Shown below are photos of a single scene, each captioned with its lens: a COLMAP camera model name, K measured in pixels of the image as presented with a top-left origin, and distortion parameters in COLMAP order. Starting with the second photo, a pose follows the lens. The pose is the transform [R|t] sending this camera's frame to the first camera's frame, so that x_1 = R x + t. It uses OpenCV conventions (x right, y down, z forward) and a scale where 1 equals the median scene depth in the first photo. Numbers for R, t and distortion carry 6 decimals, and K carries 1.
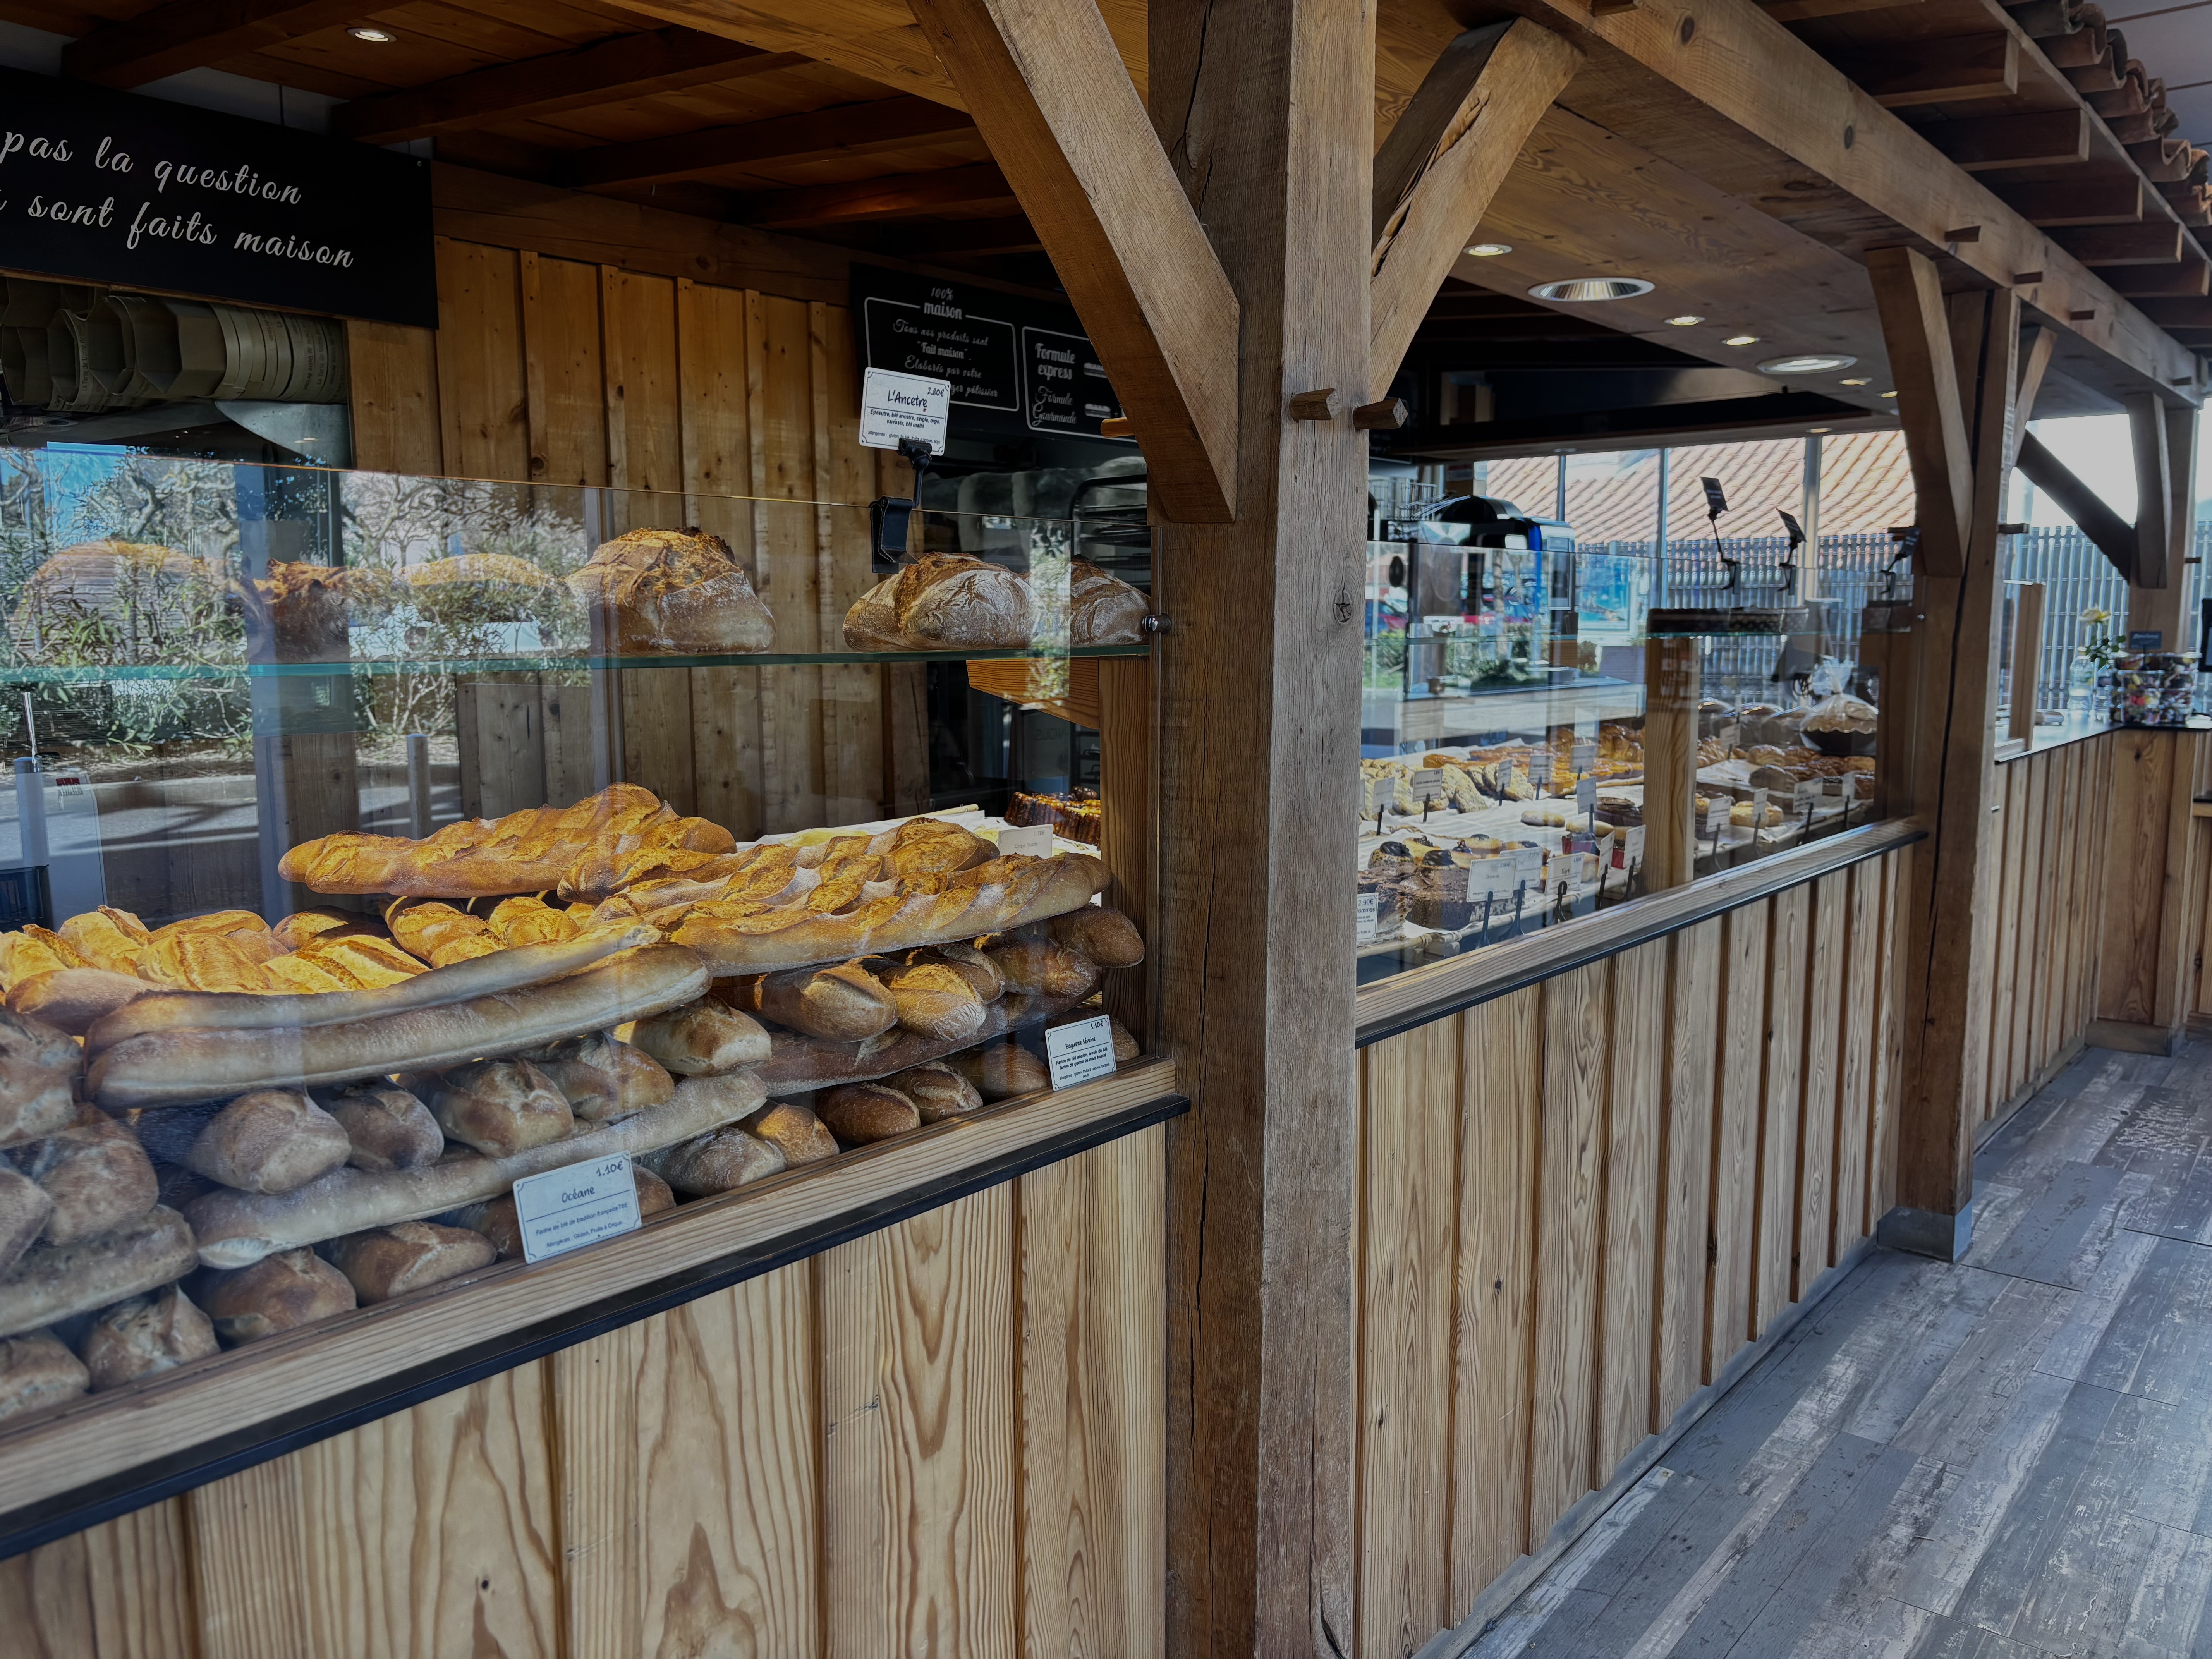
lens RADIAL K [[1665.8, 0, 1094.7], [0, 1665.8, 846.9], [0, 0, 1]] dist [0.076005, -0.092581]
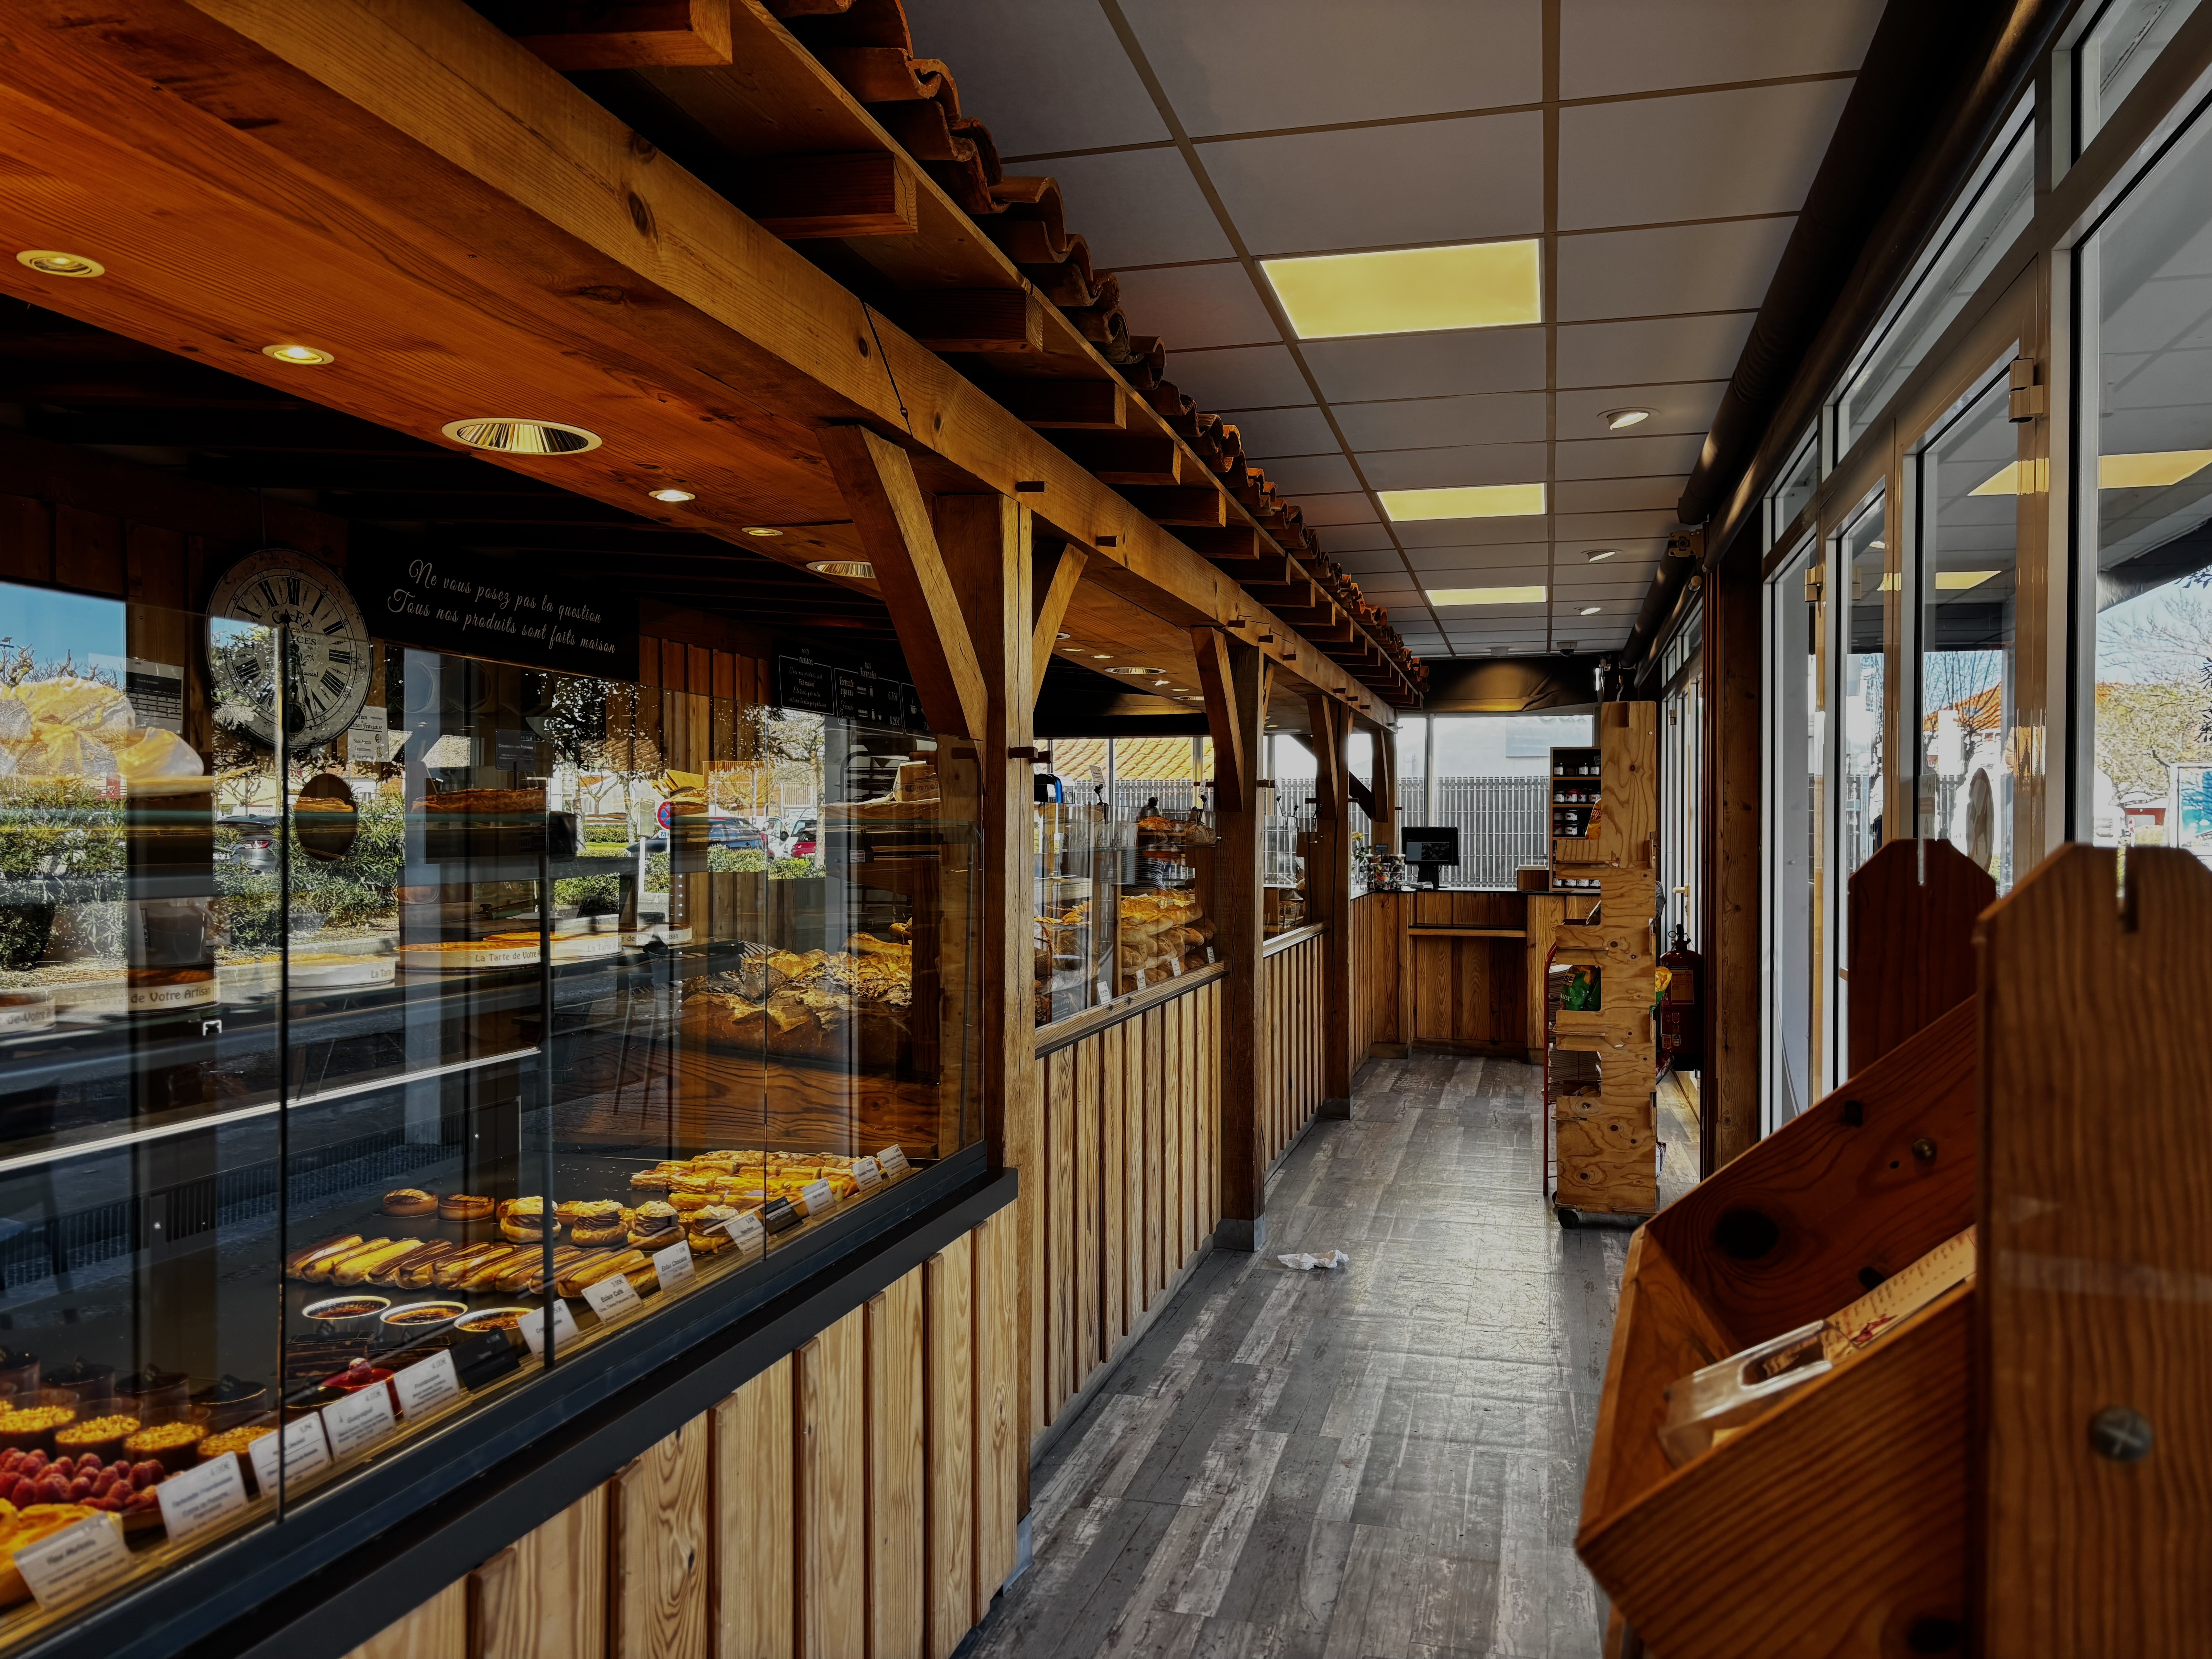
lens RADIAL K [[1684.3, 0, 1110.2], [0, 1684.3, 850.0], [0, 0, 1]] dist [0.077856, -0.099426]
pose [[0.904167, -0.000927, 0.427179, -0.648486], [0.054024, 0.992217, -0.112195, 0.108074], [-0.423750, 0.124521, 0.897179, -0.811816]]
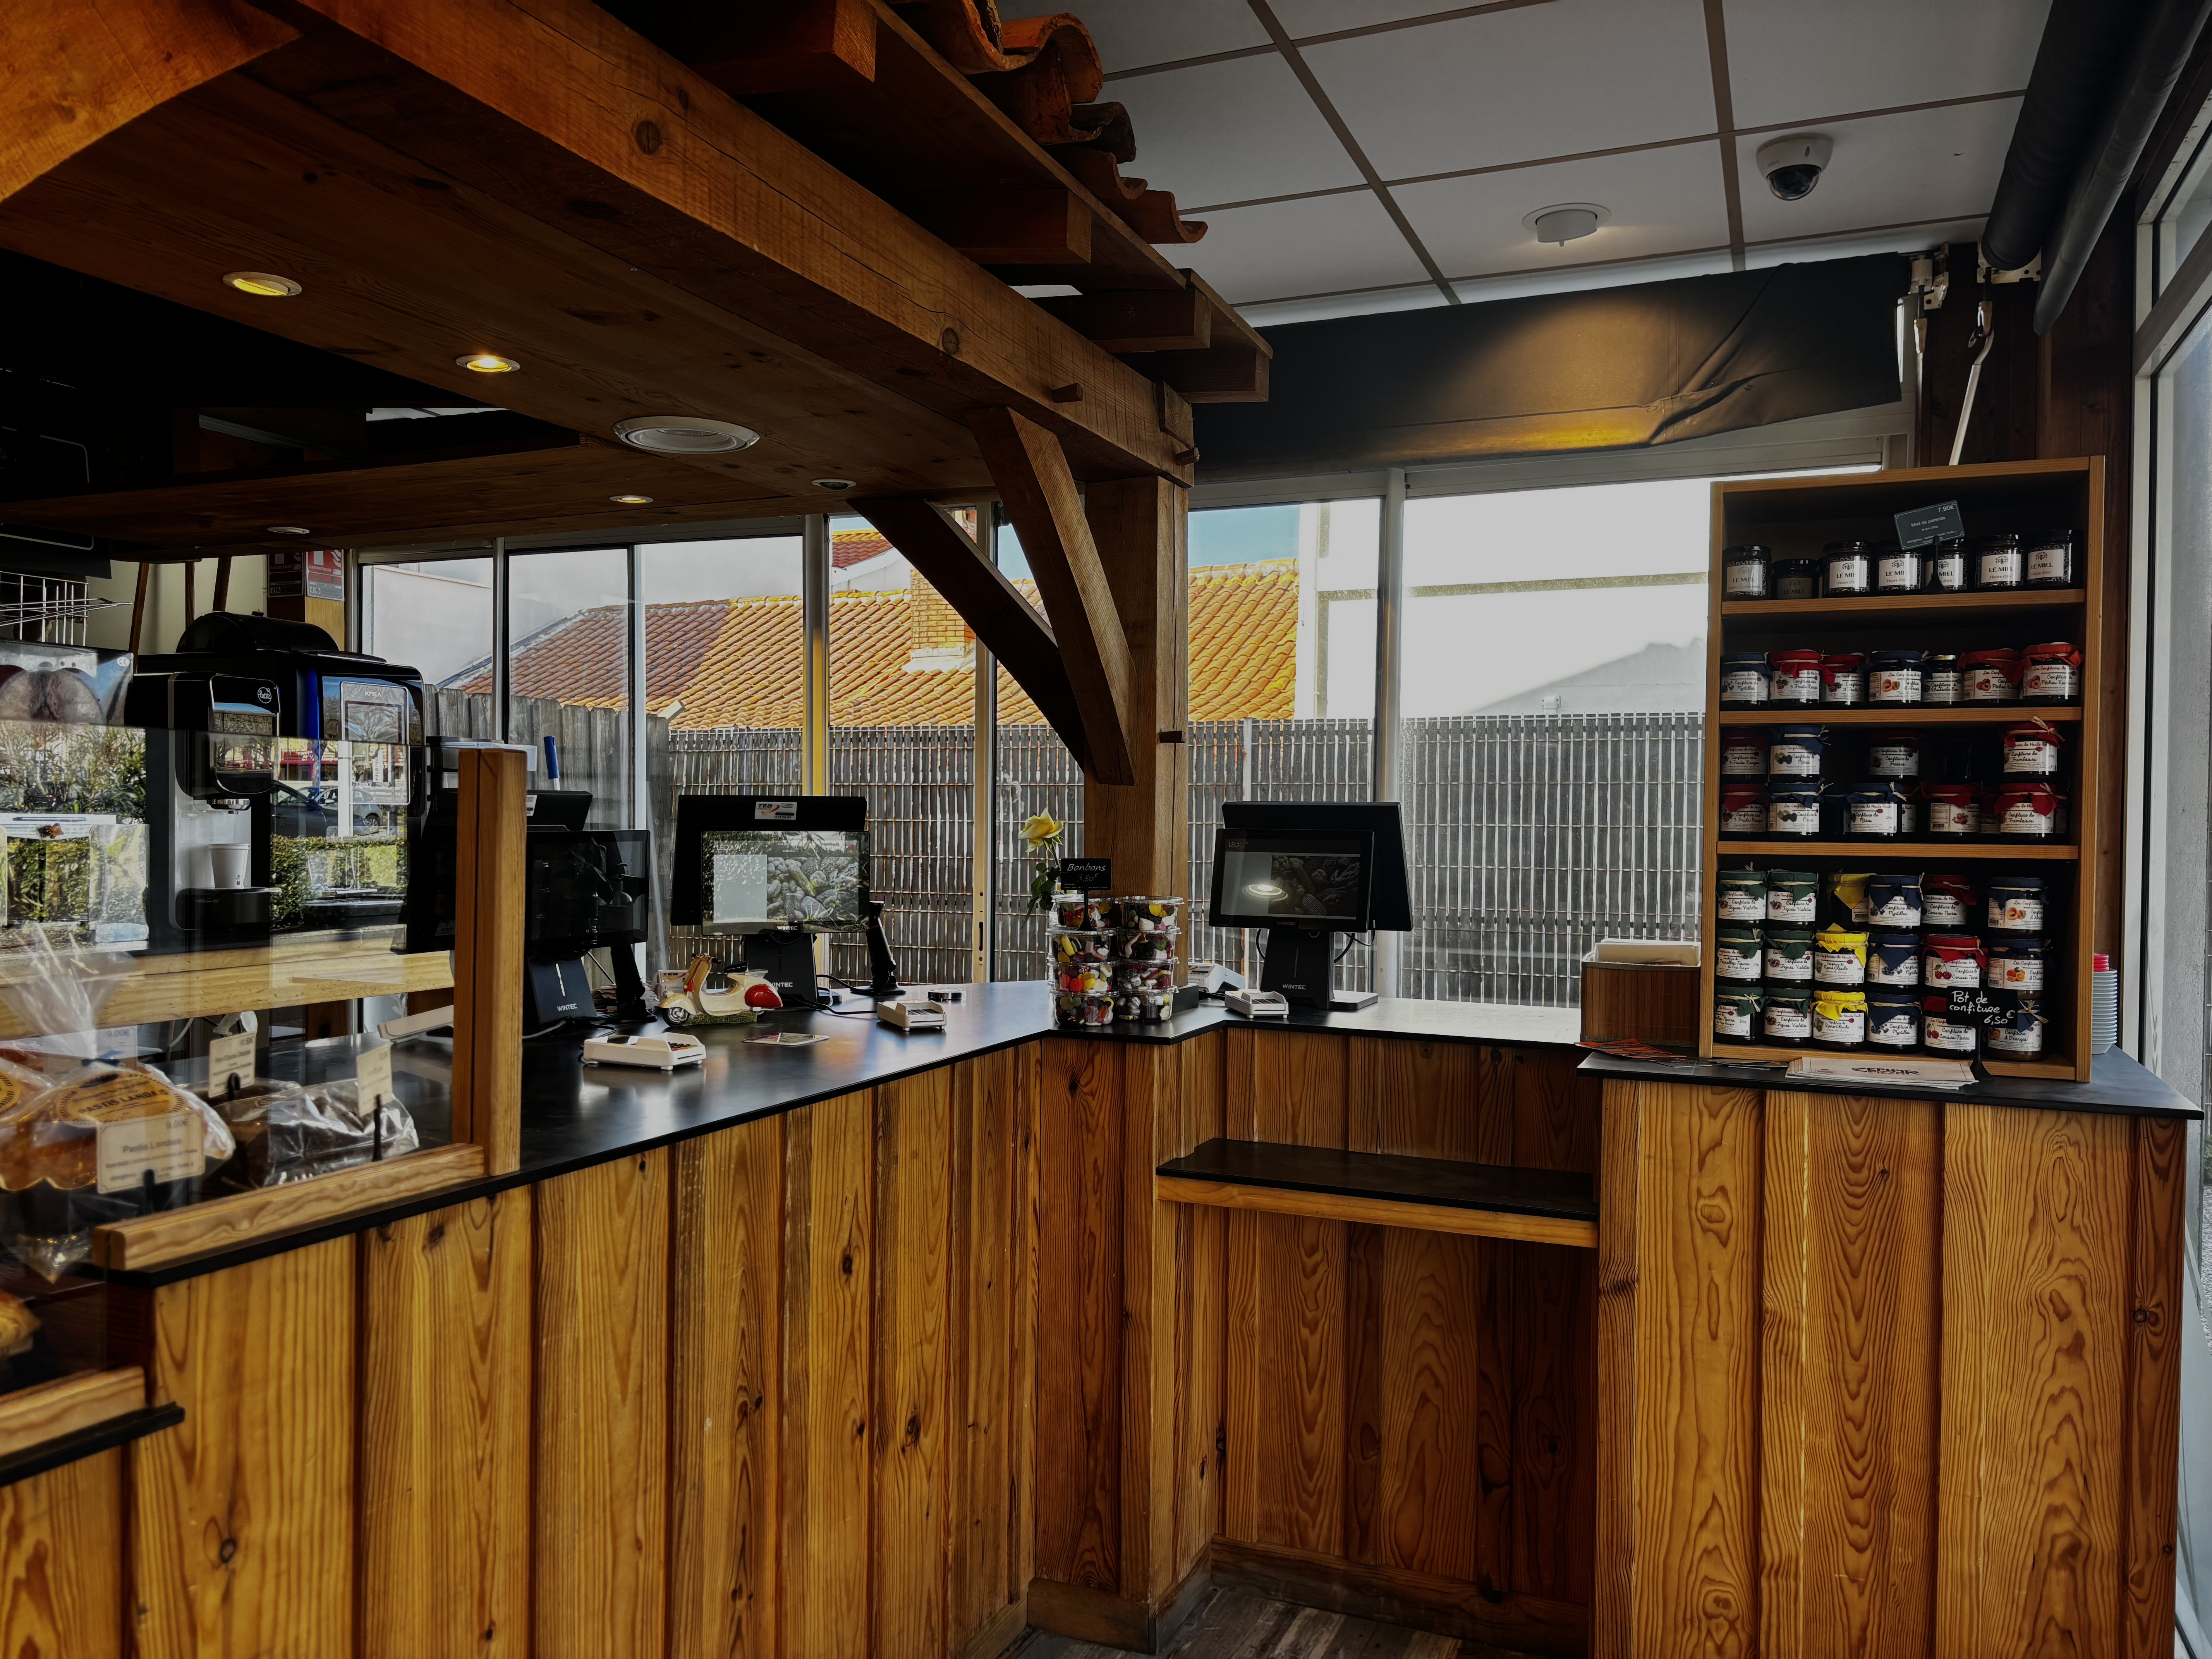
lens RADIAL K [[1684.3, 0, 1110.2], [0, 1684.3, 850.0], [0, 0, 1]] dist [0.077856, -0.099426]
pose [[0.937389, 0.016328, 0.347902, 0.544368], [0.029620, 0.991544, -0.126347, -0.074634], [-0.347023, 0.128741, 0.928978, 0.602411]]
